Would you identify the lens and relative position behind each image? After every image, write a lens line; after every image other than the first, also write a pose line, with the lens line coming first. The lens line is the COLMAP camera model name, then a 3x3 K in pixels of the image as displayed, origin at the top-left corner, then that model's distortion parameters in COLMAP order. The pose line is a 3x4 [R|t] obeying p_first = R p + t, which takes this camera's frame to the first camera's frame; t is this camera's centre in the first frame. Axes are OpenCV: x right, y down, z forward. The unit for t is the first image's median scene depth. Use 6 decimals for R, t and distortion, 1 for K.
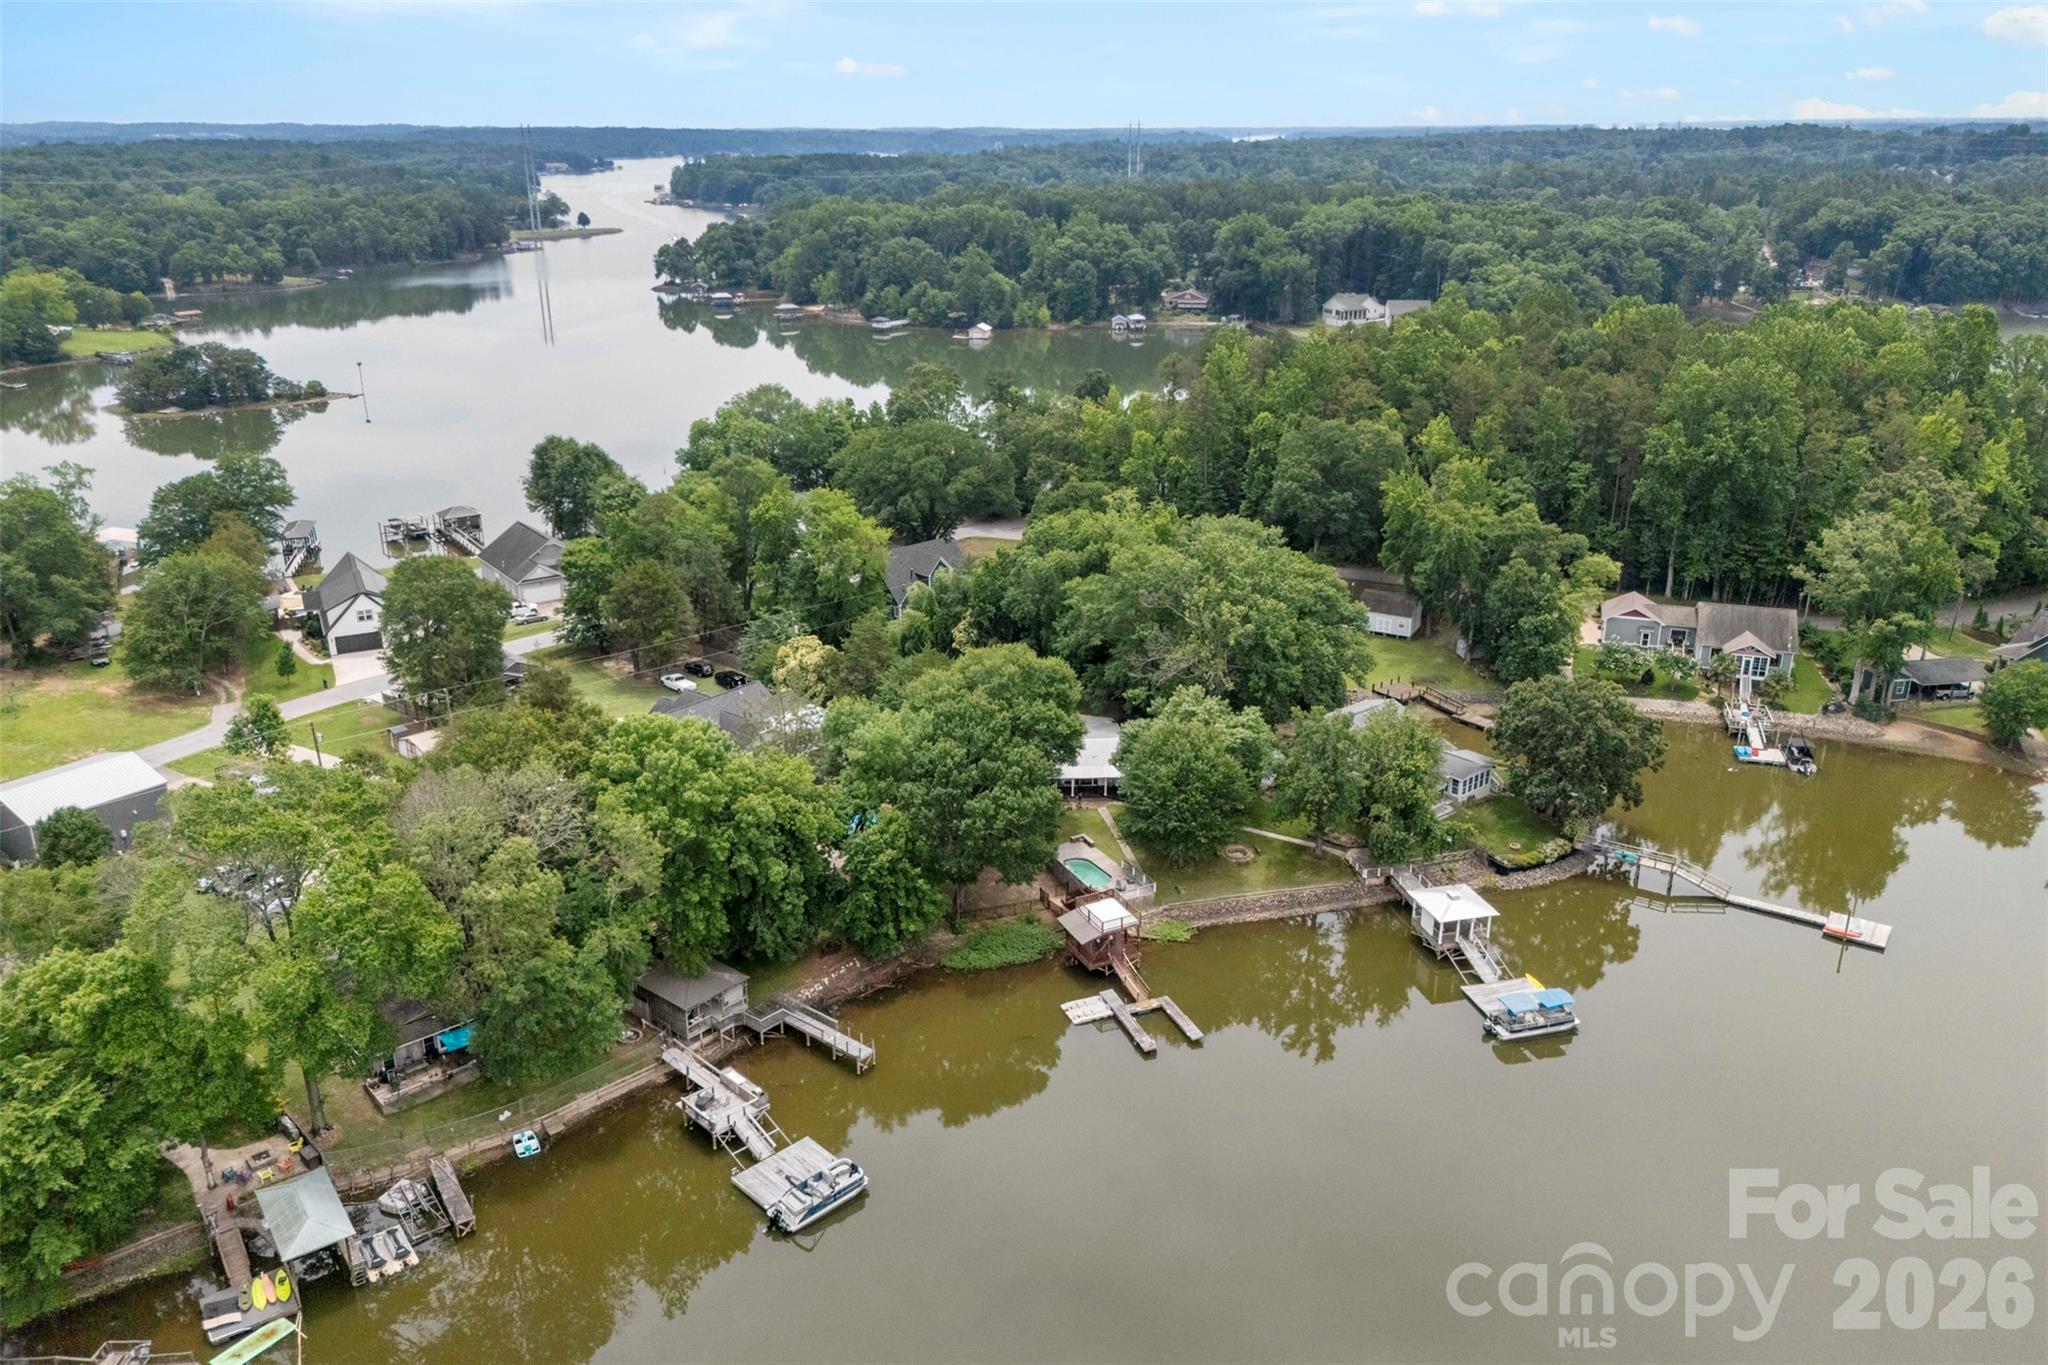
lens RADIAL K [[1515.7, 0, 1024.0], [0, 1515.7, 682.5], [0, 0, 1]] dist [0.048065, -0.040844]
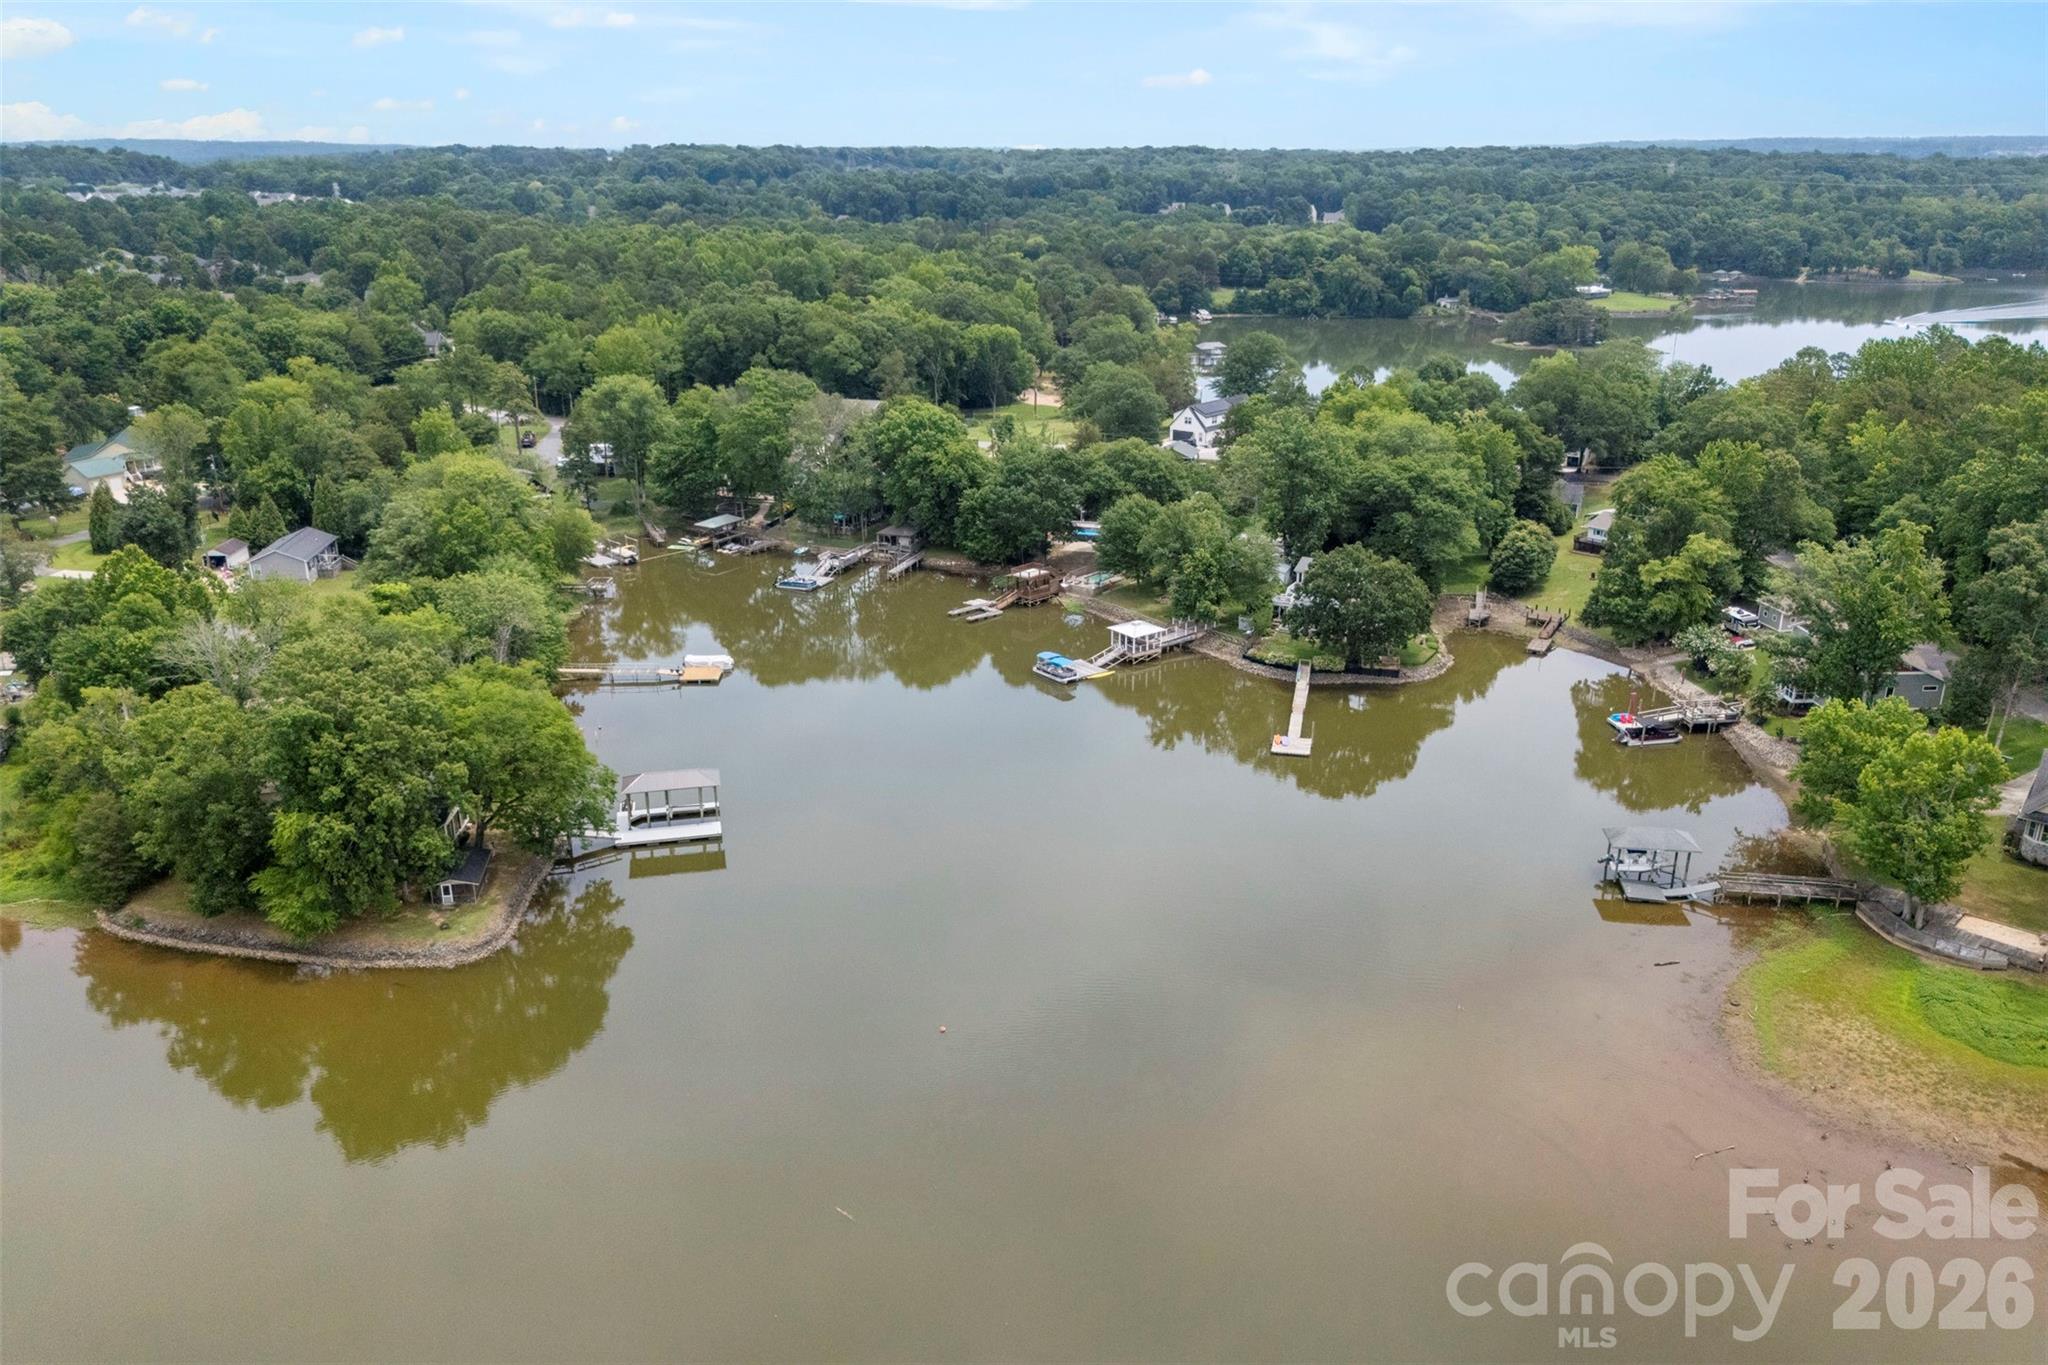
lens RADIAL K [[1515.7, 0, 1024.0], [0, 1515.7, 682.5], [0, 0, 1]] dist [0.048065, -0.040844]
pose [[0.362446, 0.306540, -0.880151, 0.518216], [-0.313311, 0.929478, 0.194698, -0.023489], [0.877763, 0.205194, 0.432928, 0.089247]]
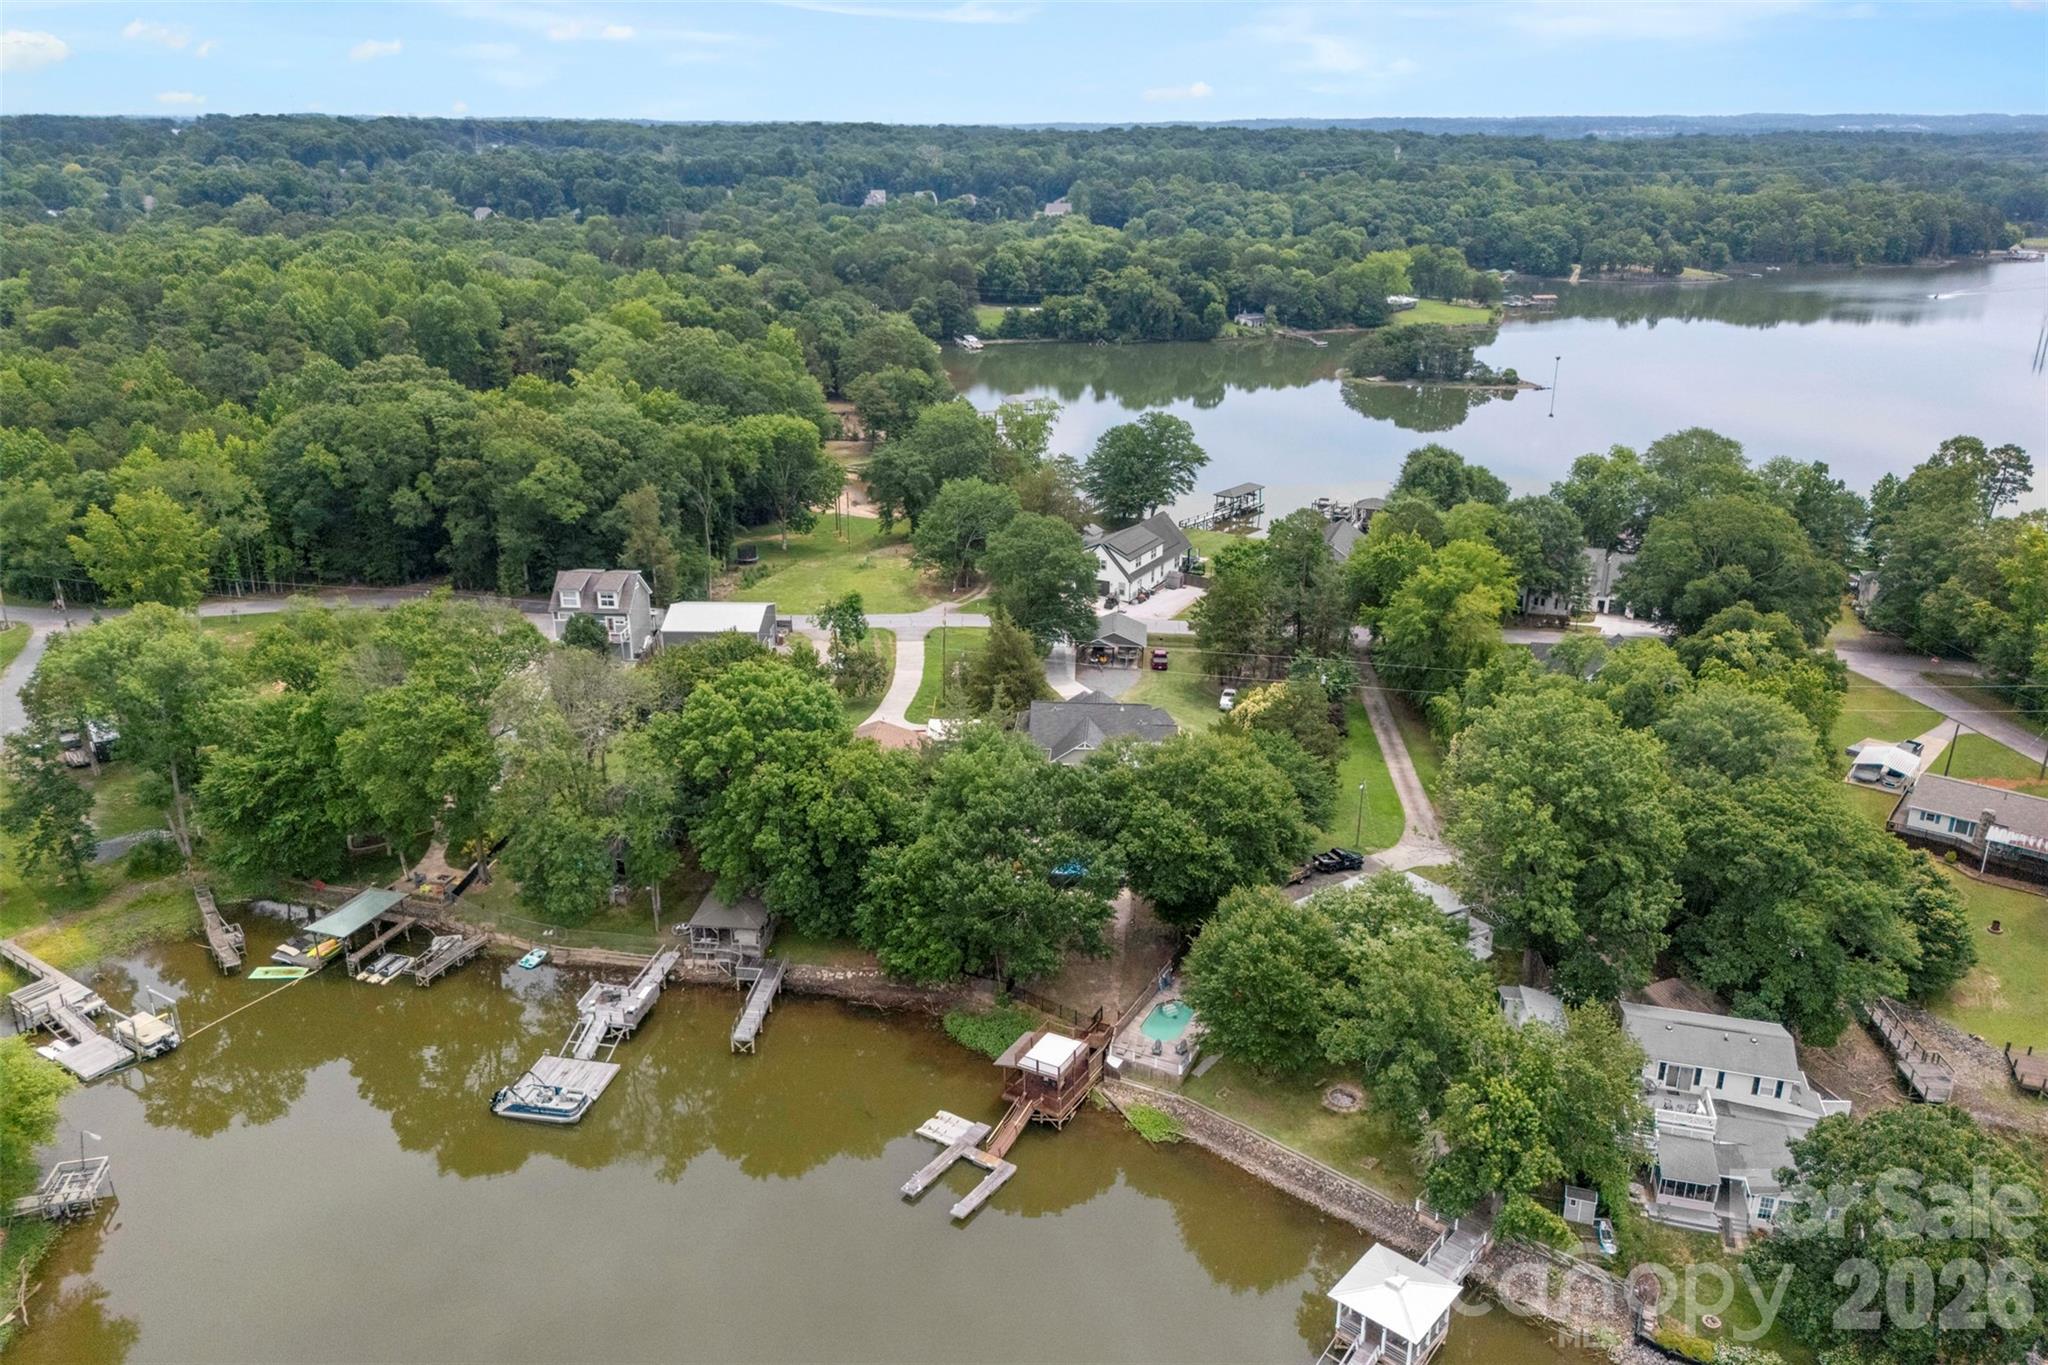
lens RADIAL K [[1515.7, 0, 1024.0], [0, 1515.7, 682.5], [0, 0, 1]] dist [0.048065, -0.040844]
pose [[0.558701, 0.286732, -0.778227, 0.213447], [-0.282678, 0.947986, 0.146340, -0.054067], [0.779709, 0.138228, 0.610694, 0.143757]]
